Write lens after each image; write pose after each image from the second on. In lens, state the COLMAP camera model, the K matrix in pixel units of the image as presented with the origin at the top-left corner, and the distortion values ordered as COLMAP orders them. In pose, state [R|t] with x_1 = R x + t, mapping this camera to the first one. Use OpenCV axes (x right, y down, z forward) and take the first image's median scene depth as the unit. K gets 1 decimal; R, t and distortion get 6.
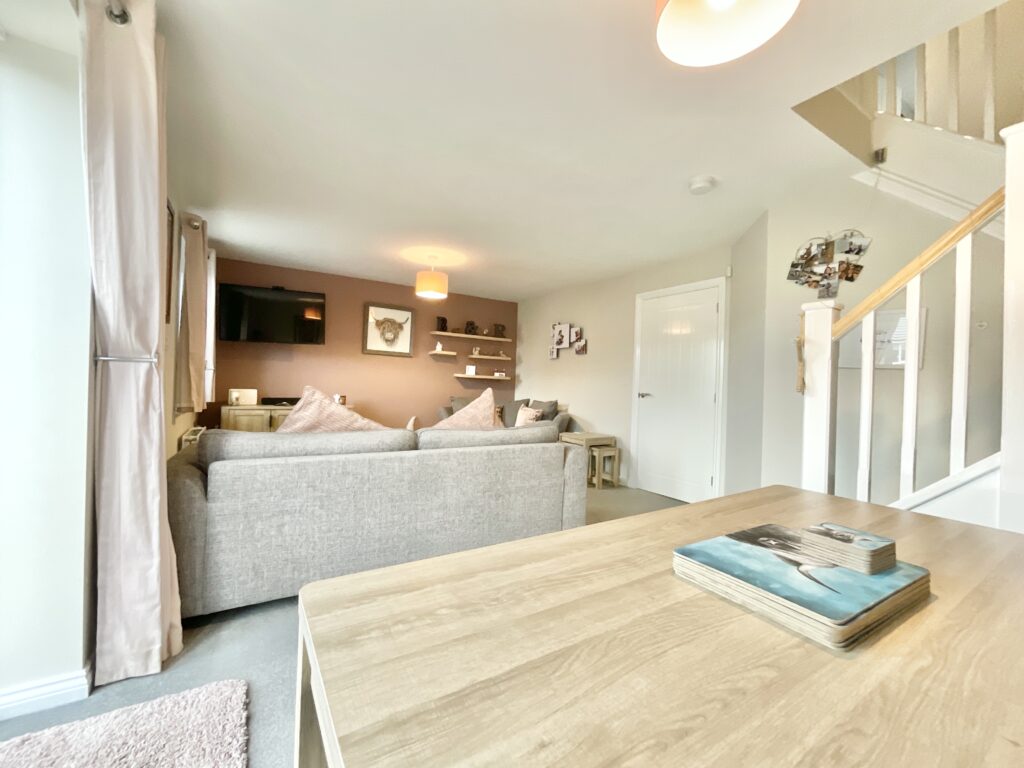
lens RADIAL K [[415.8, 0, 512.2], [0, 415.8, 386.4], [0, 0, 1]] dist [-0.006687, 0.001458]
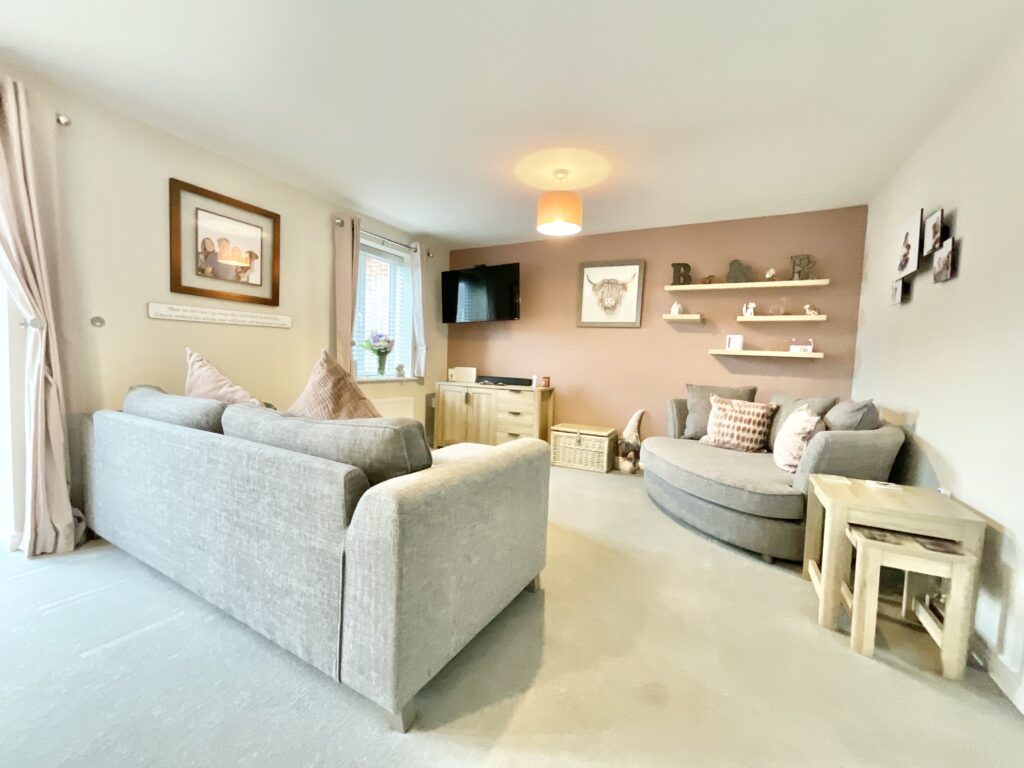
lens RADIAL K [[415.8, 0, 505.0], [0, 415.8, 383.7], [0, 0, 1]] dist [-0.006687, 0.001458]
pose [[0.506415, 0.035031, -0.861578, 0.268835], [-0.026134, 0.999339, 0.025272, 0.015357], [0.861894, 0.009719, 0.506996, 0.439687]]
